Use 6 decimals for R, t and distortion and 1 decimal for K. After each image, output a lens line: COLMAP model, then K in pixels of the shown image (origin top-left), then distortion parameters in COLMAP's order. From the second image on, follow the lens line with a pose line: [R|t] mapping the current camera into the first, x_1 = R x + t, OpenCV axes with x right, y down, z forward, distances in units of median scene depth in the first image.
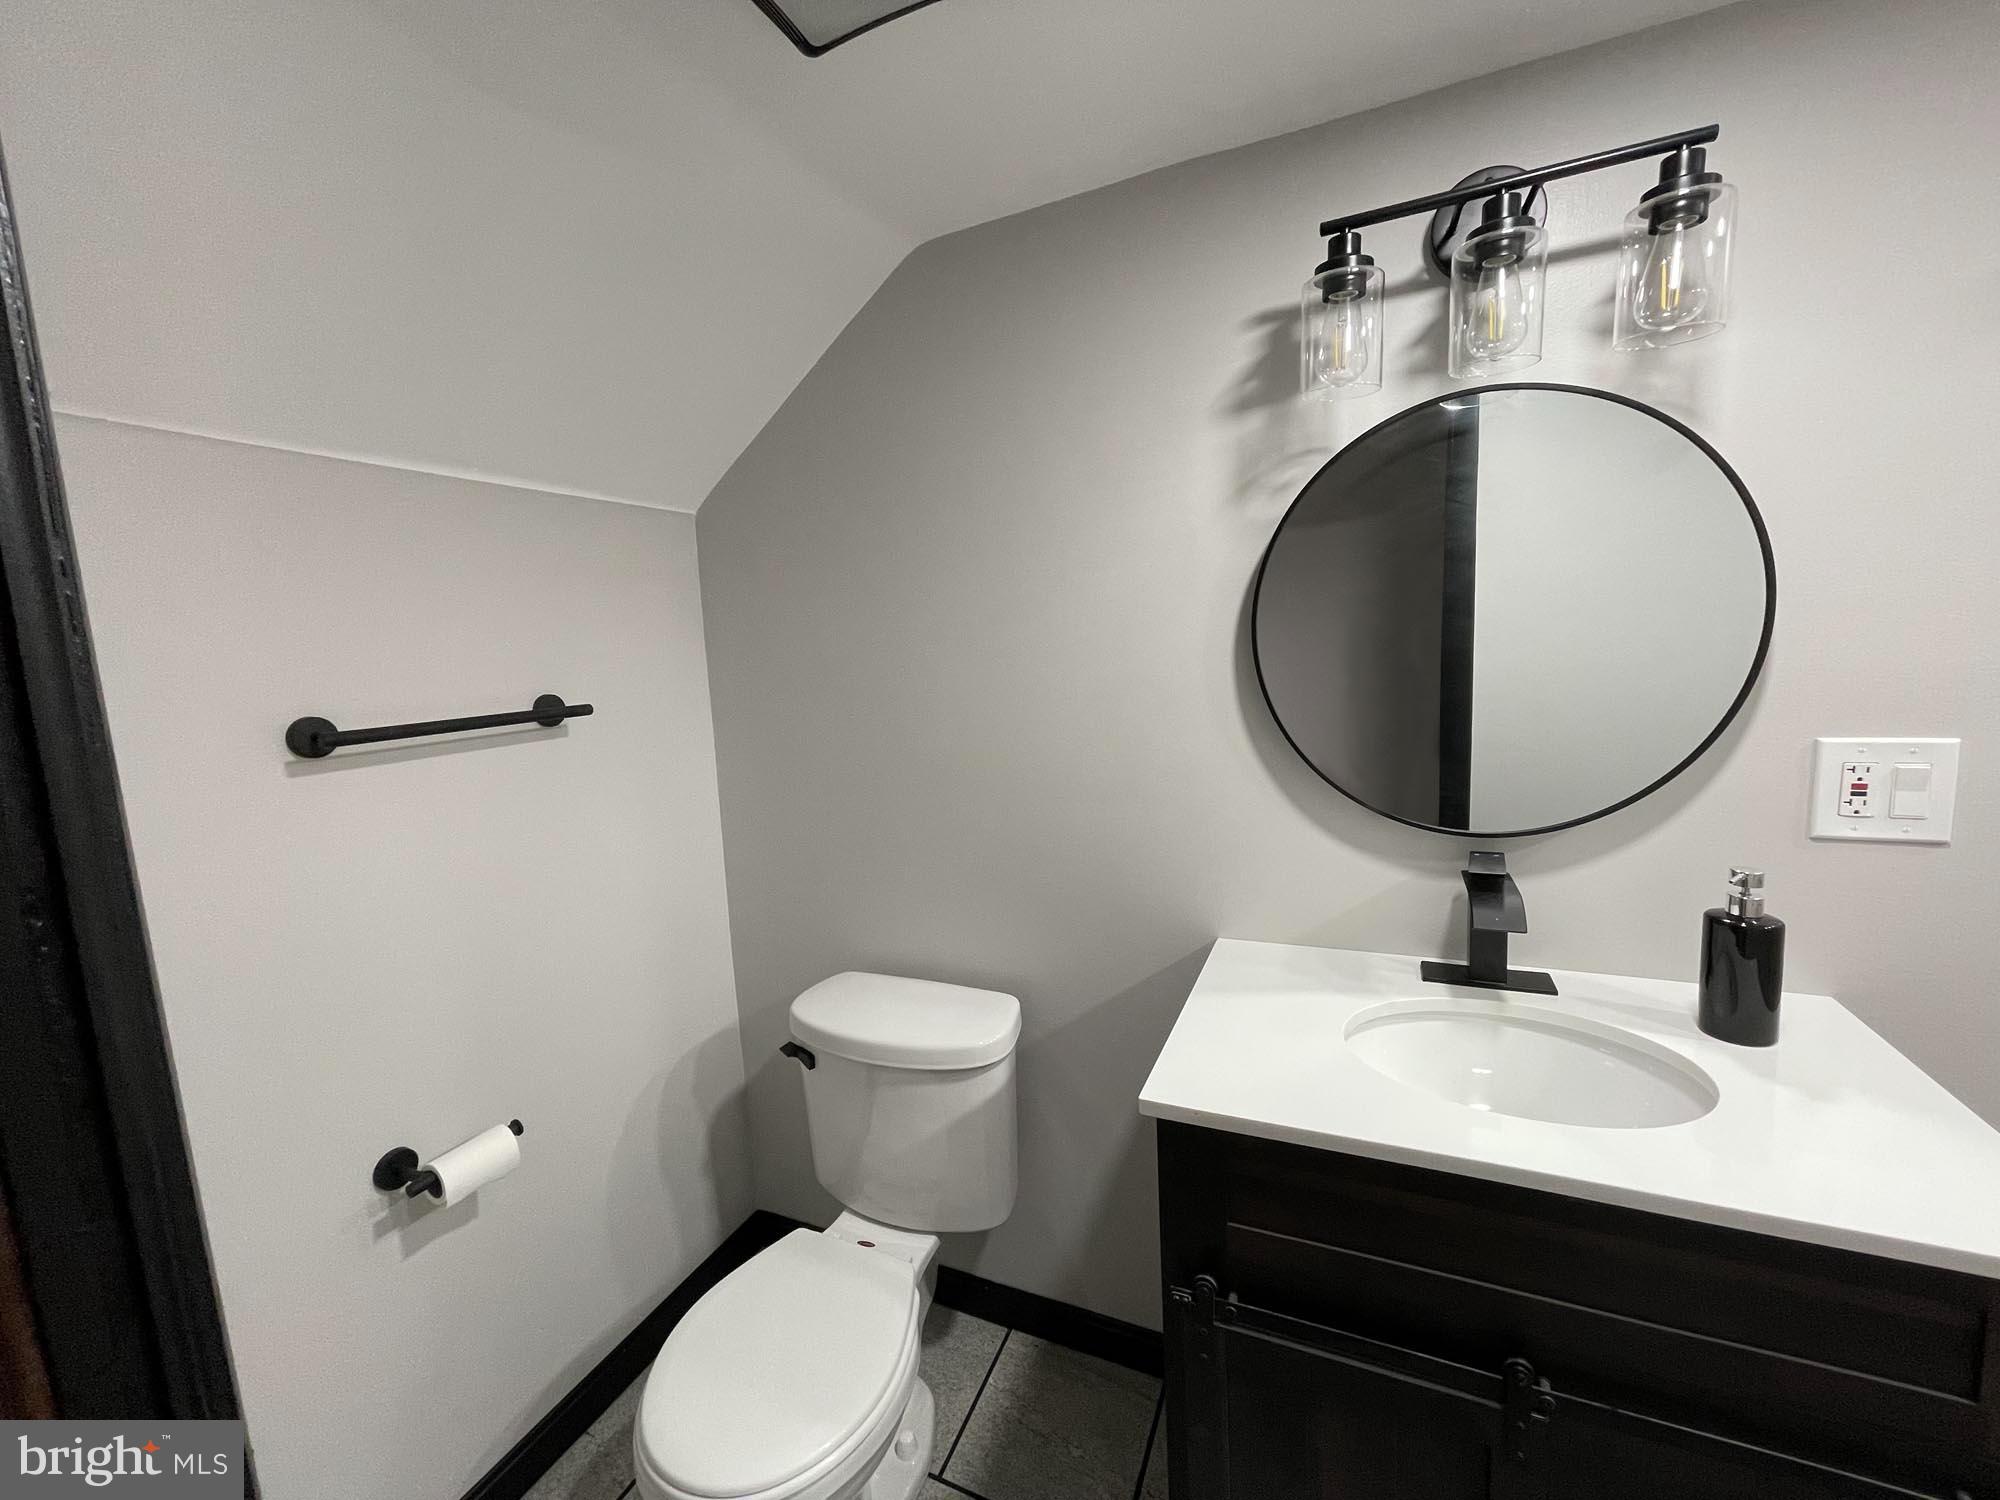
lens RADIAL K [[814.4, 0, 999.3], [0, 814.4, 744.6], [0, 0, 1]] dist [0.000657, -0.000241]
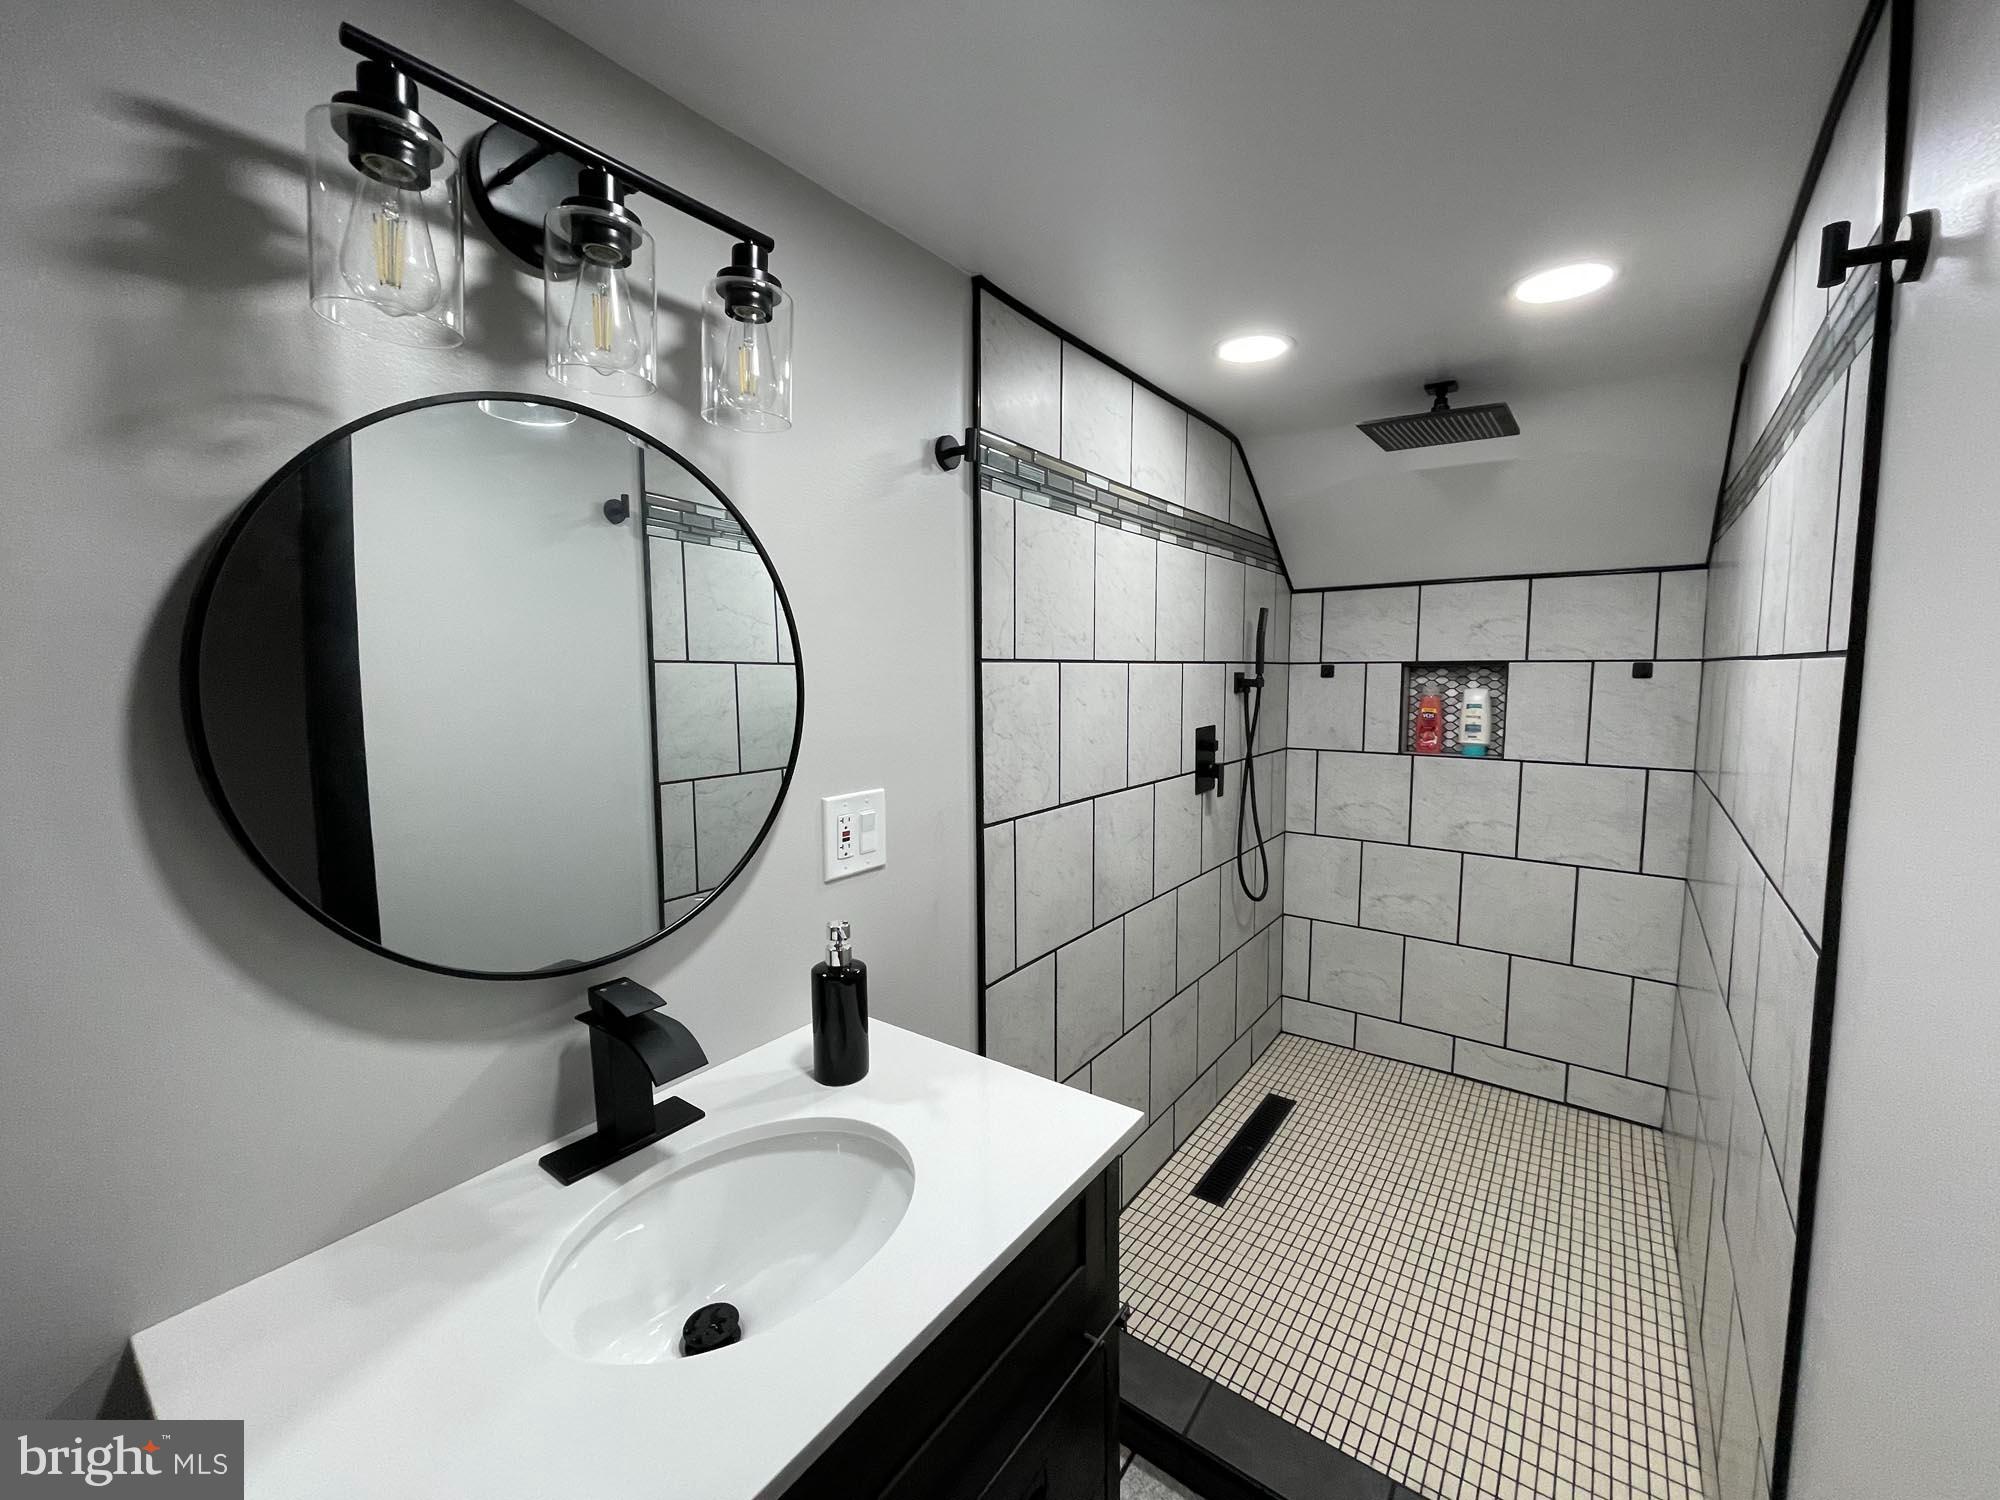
lens RADIAL K [[814.4, 0, 1001.9], [0, 814.4, 741.7], [0, 0, 1]] dist [0.000657, -0.000241]
pose [[0.214746, -0.036396, 0.975992, -0.100964], [0.121388, 0.992552, 0.010305, -0.070107], [-0.969097, 0.116261, 0.217565, 0.468651]]
